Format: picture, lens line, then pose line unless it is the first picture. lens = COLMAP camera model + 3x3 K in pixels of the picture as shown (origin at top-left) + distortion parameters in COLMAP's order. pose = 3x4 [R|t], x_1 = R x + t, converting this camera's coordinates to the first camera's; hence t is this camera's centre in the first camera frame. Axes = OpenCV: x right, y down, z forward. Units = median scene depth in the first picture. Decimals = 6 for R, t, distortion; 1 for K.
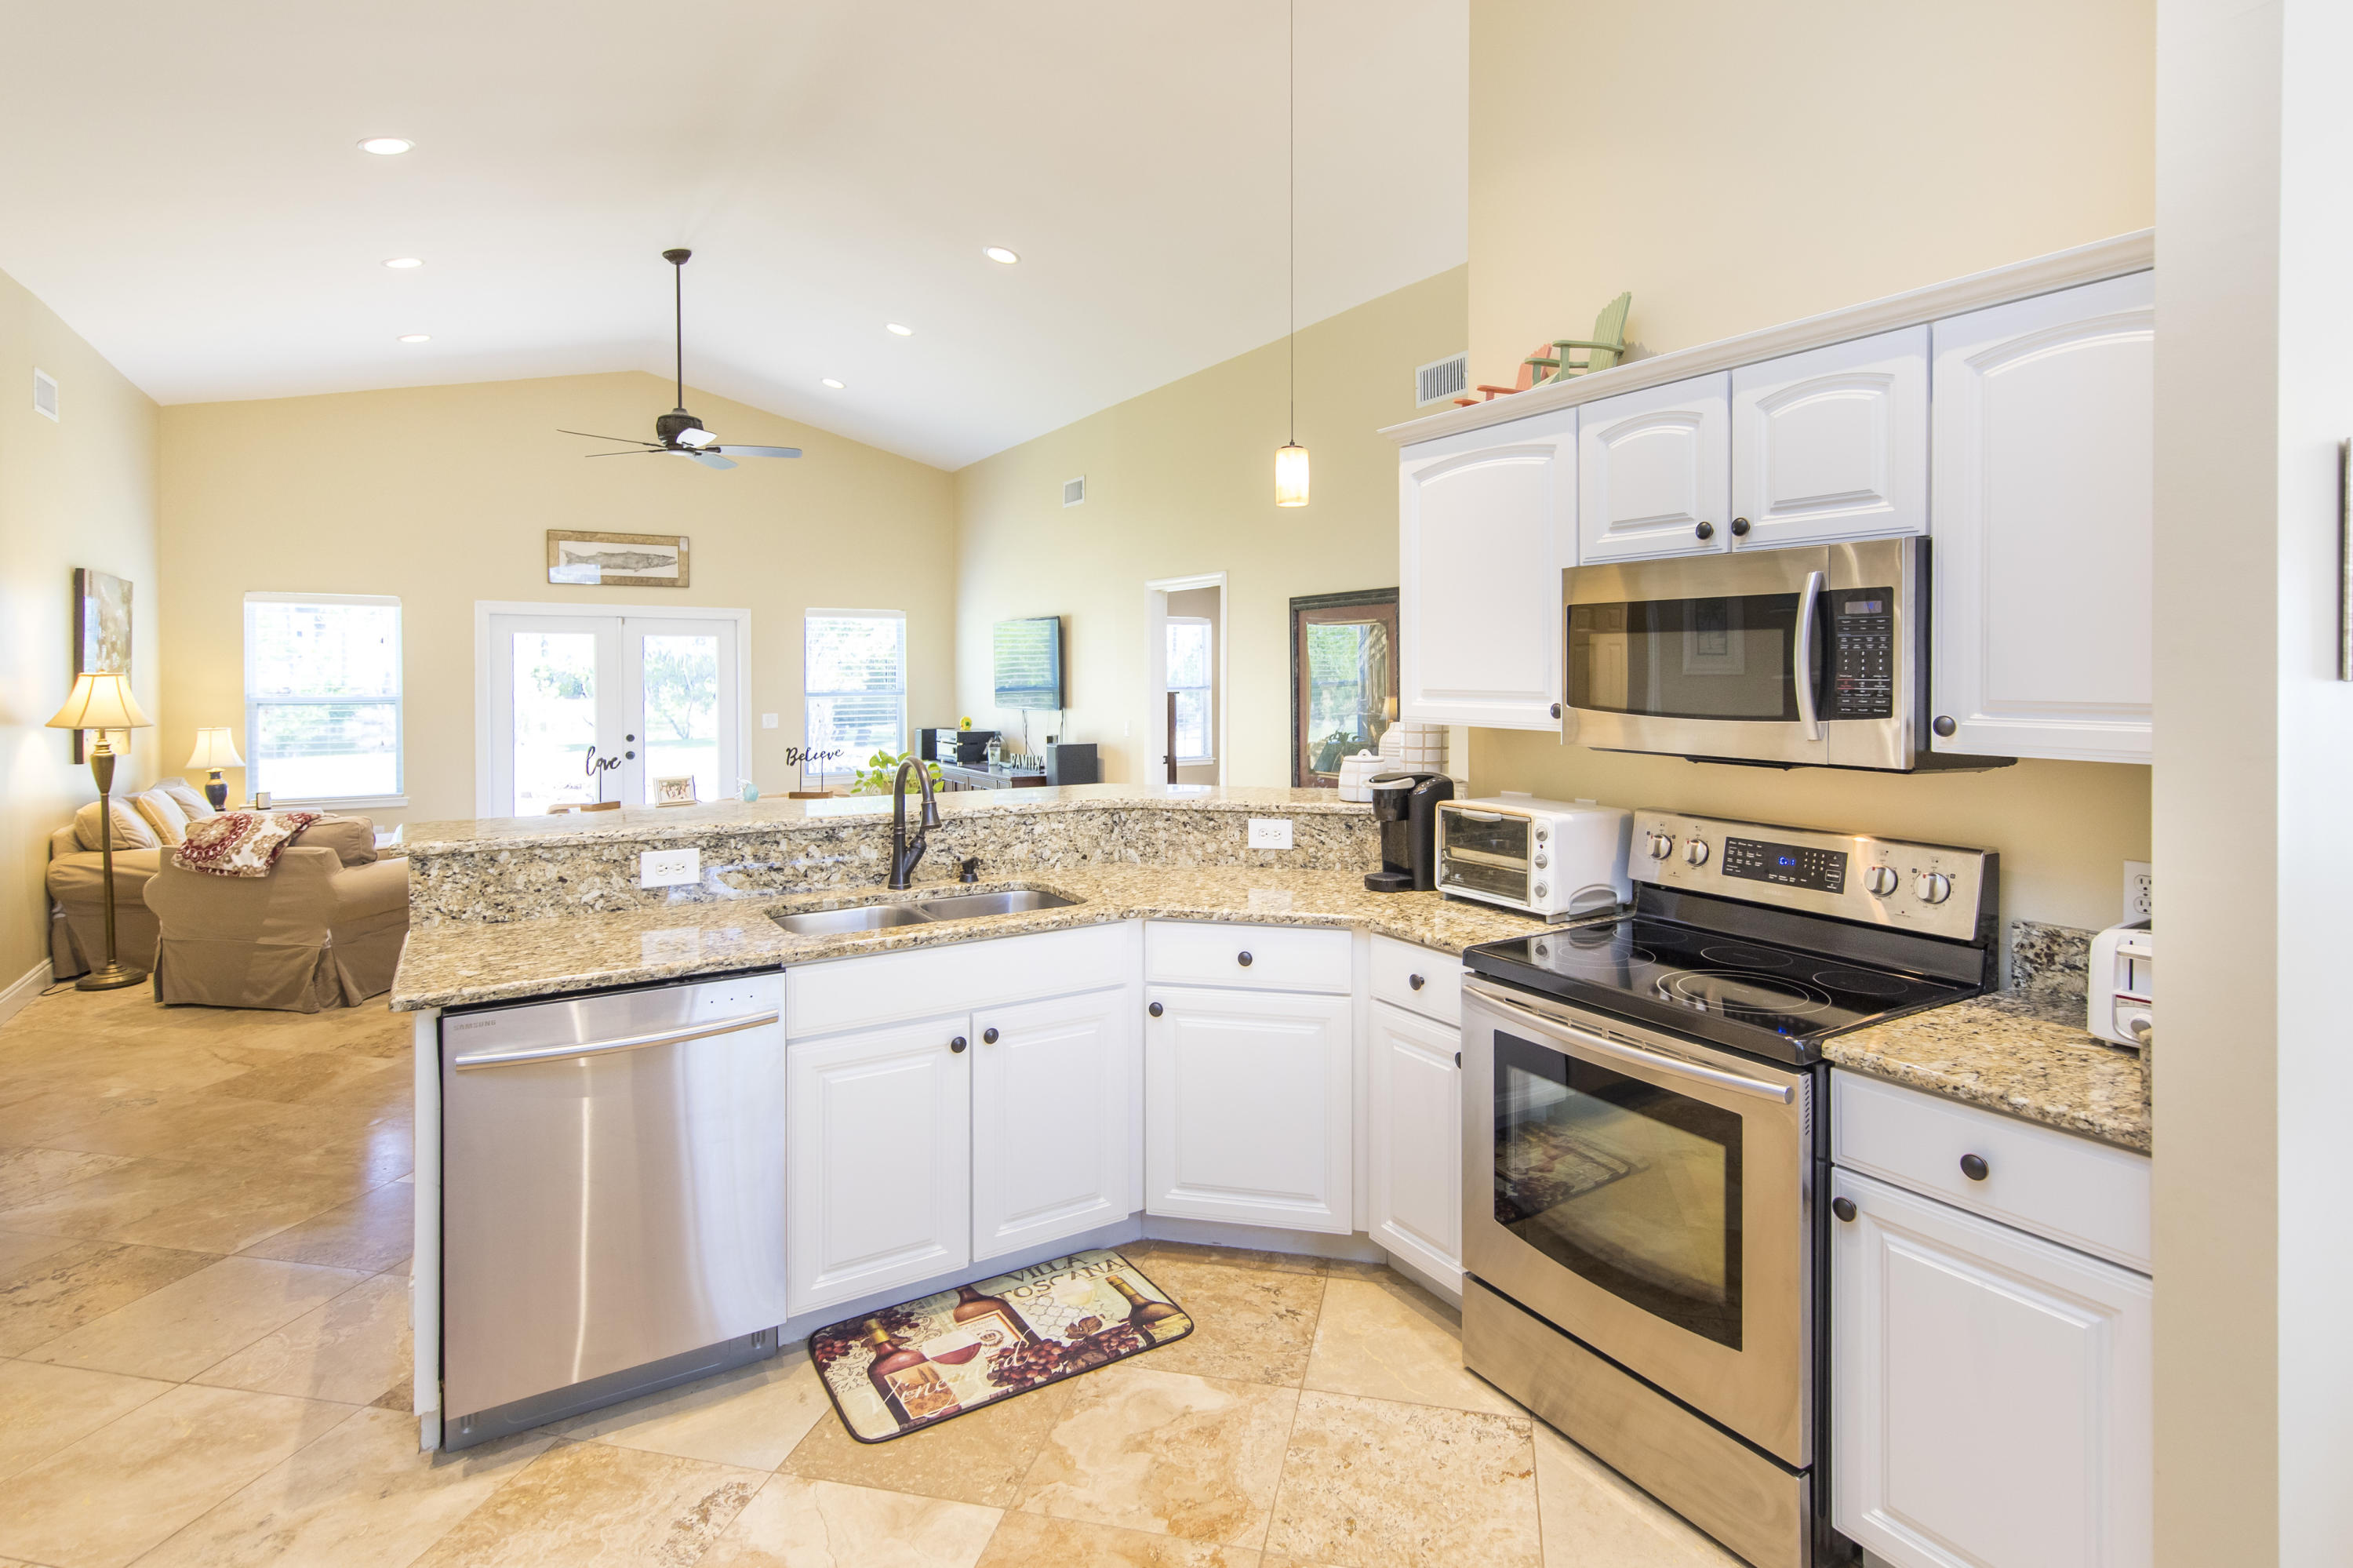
lens RADIAL K [[1142.5, 0, 1228.7], [0, 1142.5, 688.5], [0, 0, 1]] dist [-0.001019, 0.002611]
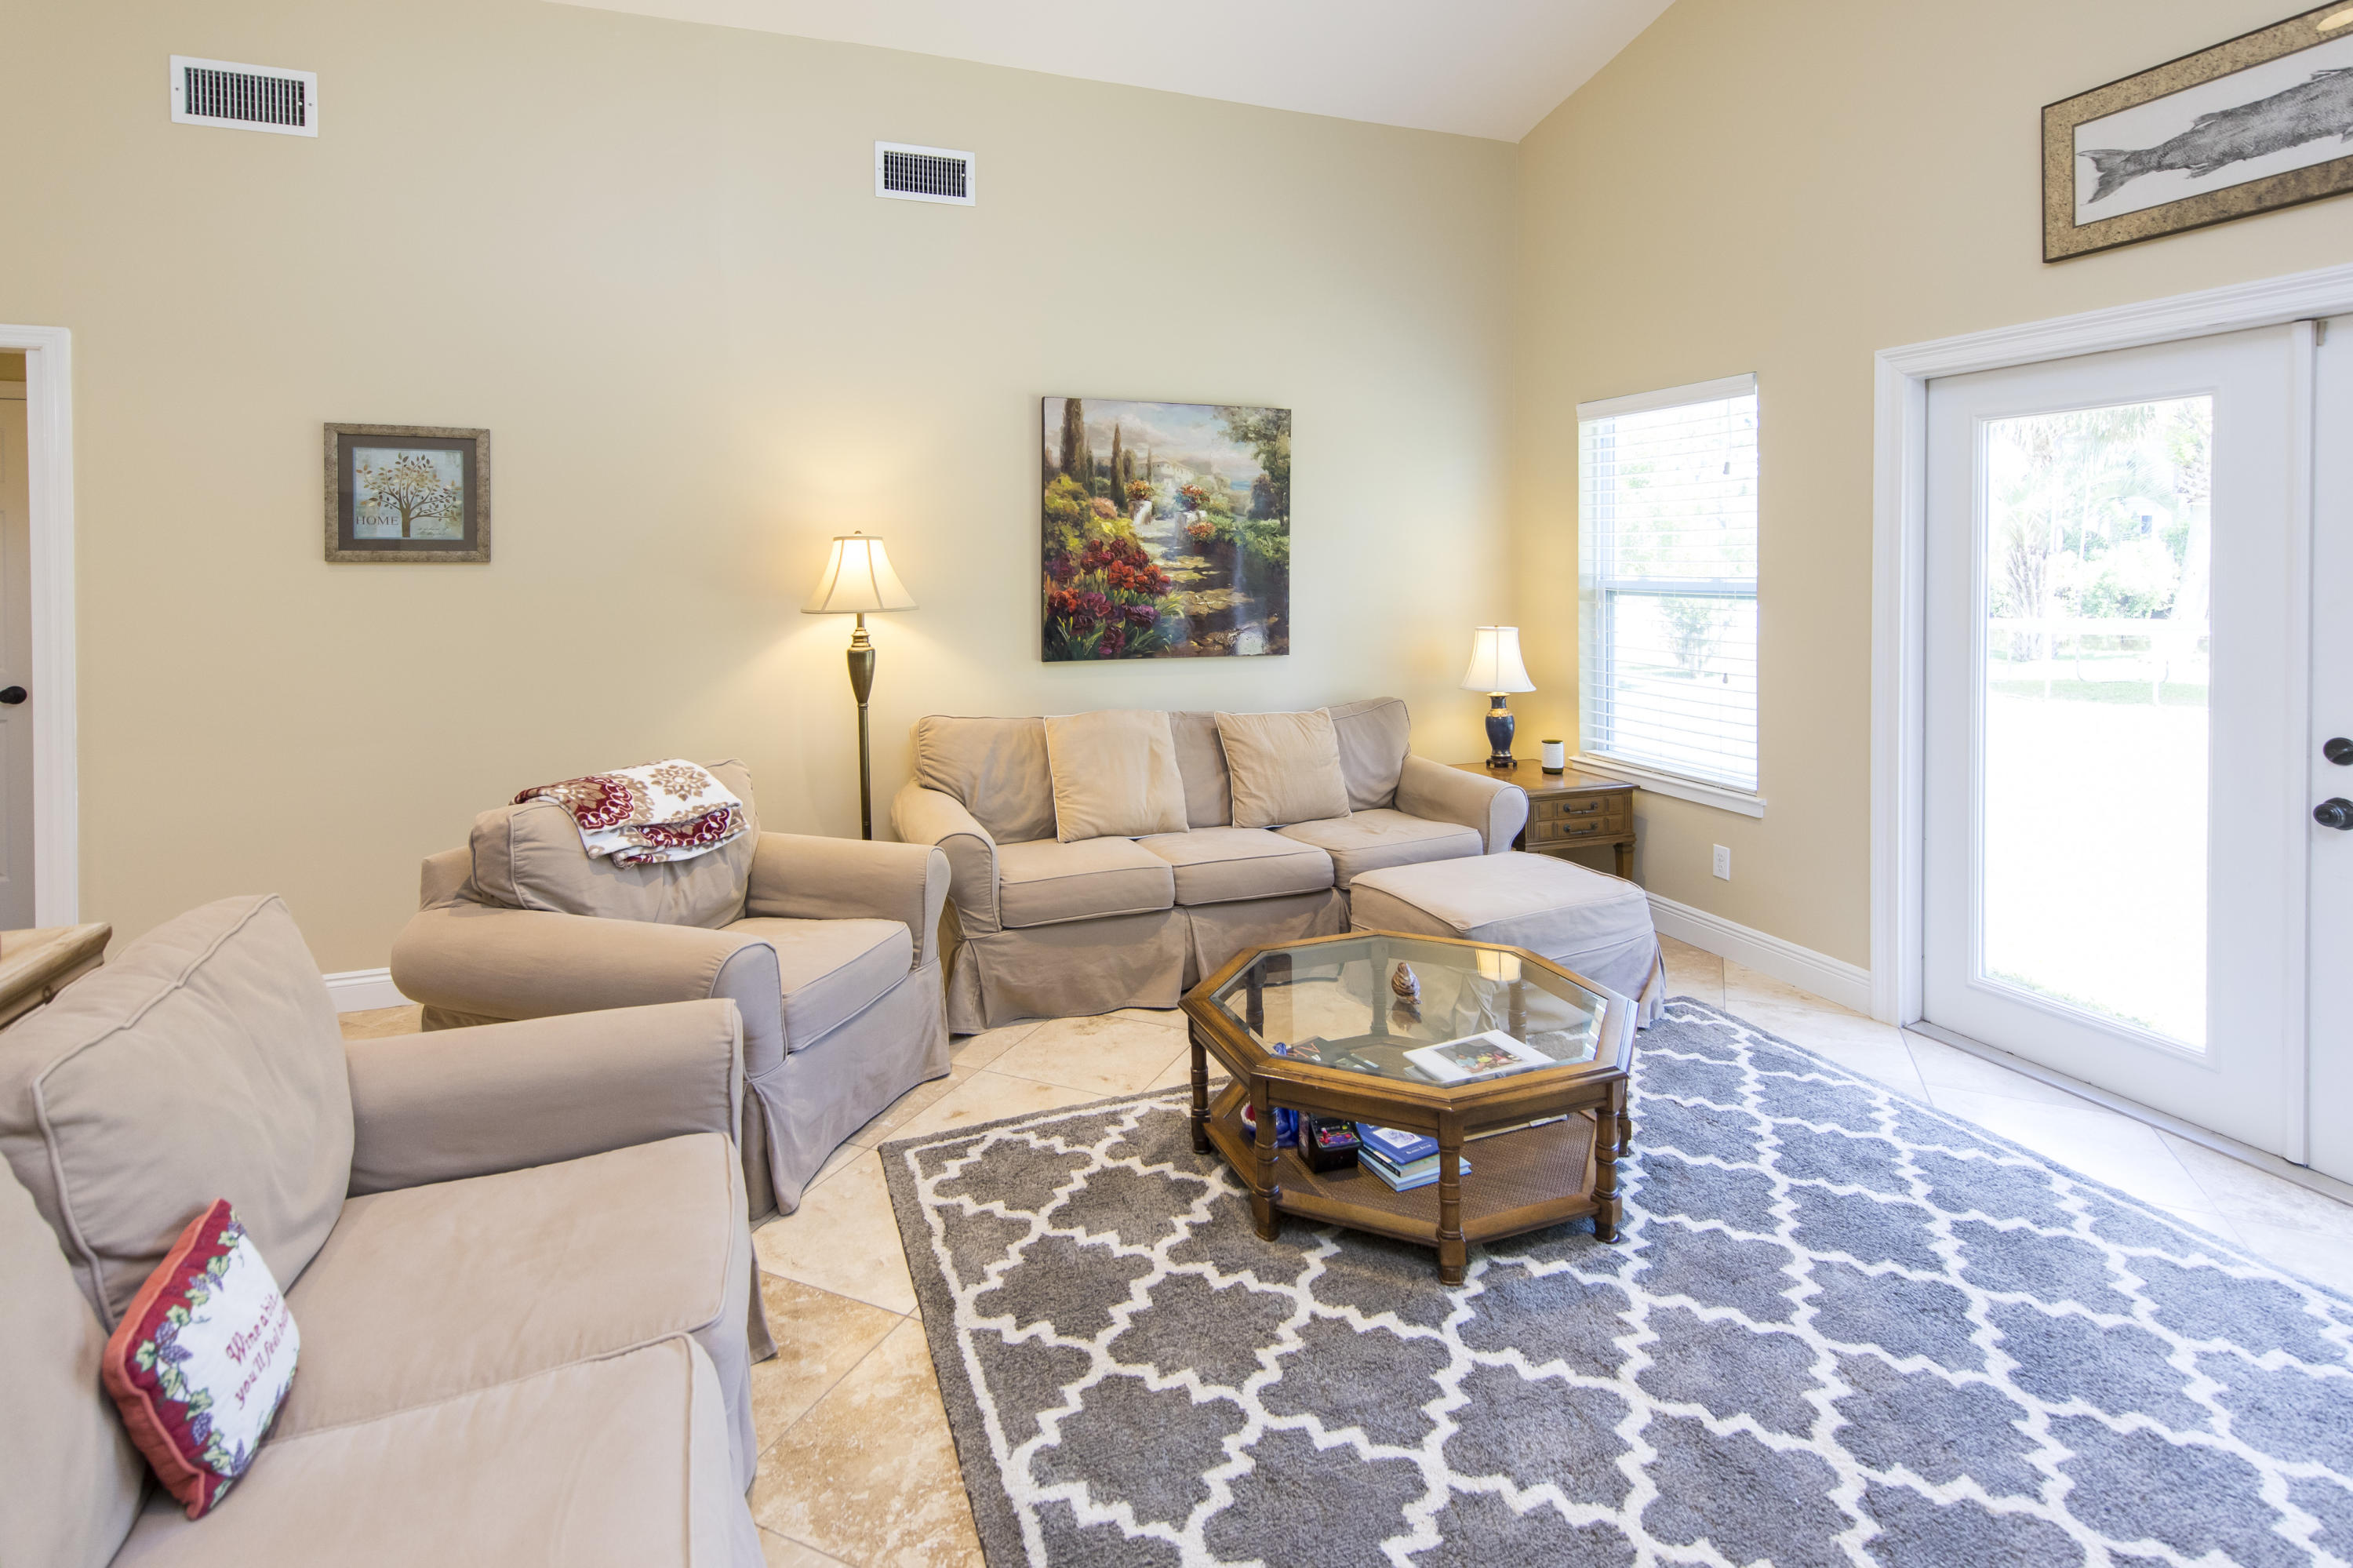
lens RADIAL K [[1142.5, 0, 1142.9], [0, 1142.5, 567.6], [0, 0, 1]] dist [-0.001019, 0.002611]
pose [[-0.213152, 0.004678, -0.977008, -0.328693], [-0.012184, 0.999898, 0.007446, -0.000096], [0.976943, 0.013491, -0.213074, 1.318699]]
